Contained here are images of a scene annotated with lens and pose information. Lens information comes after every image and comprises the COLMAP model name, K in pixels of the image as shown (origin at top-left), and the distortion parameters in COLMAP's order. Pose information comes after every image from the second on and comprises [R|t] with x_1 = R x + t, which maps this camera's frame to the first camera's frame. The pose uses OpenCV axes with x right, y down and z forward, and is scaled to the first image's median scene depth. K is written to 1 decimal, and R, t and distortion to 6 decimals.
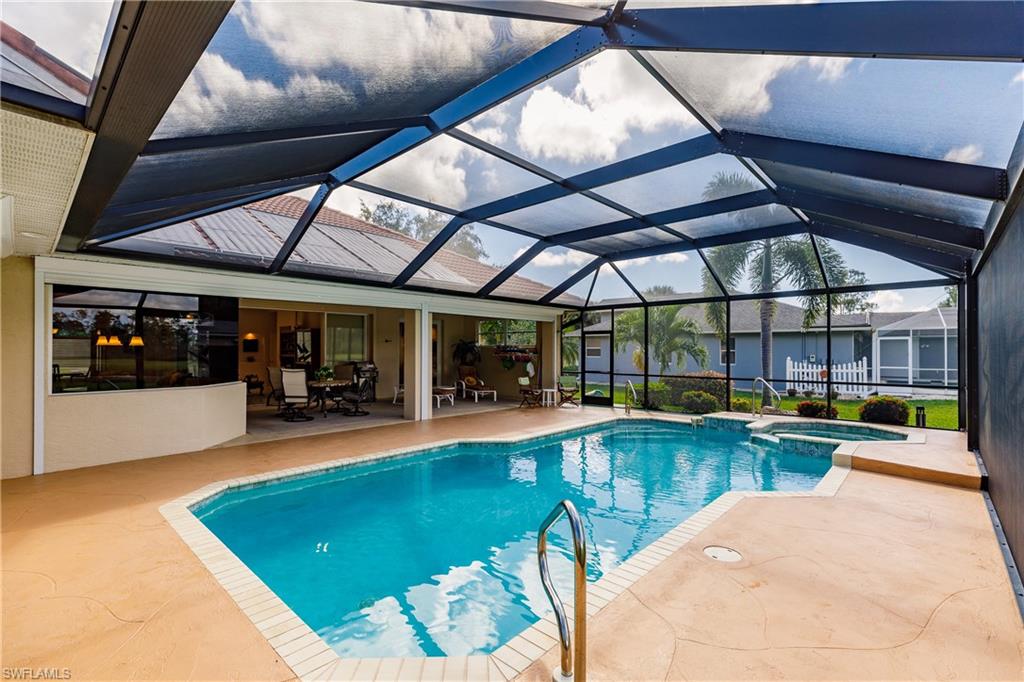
lens RADIAL K [[455.9, 0, 510.6], [0, 455.9, 347.7], [0, 0, 1]] dist [0.007025, 0.000637]
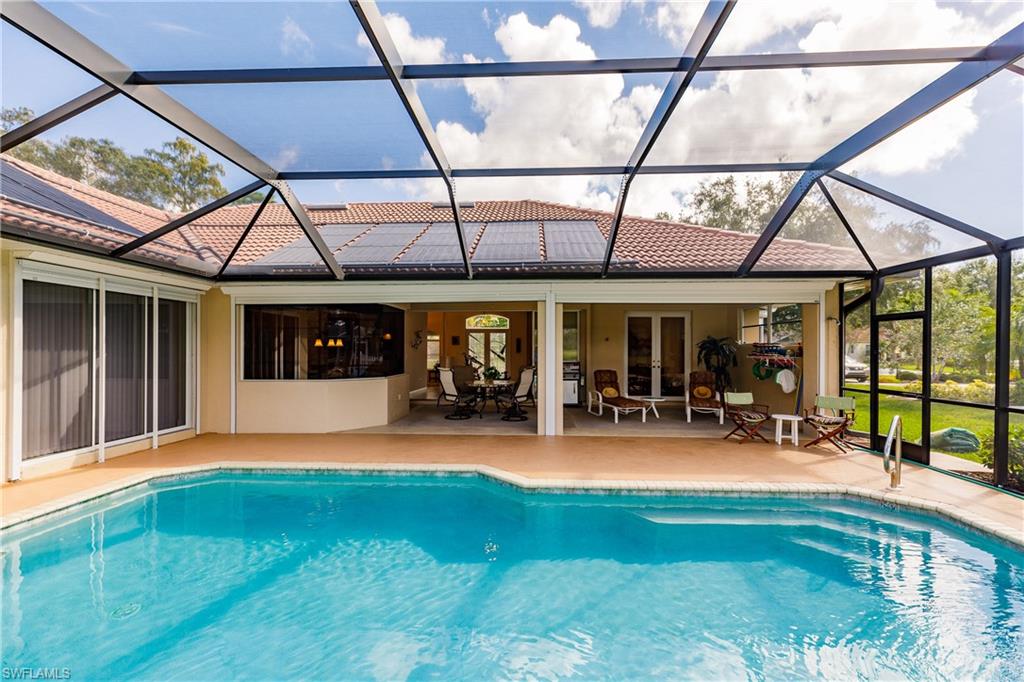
lens RADIAL K [[455.9, 0, 514.3], [0, 455.9, 345.6], [0, 0, 1]] dist [0.007025, 0.000637]
pose [[0.649218, -0.004754, -0.760588, 0.366667], [0.001742, 0.999987, -0.004763, 0.001472], [0.760600, 0.001767, 0.649218, 0.398744]]
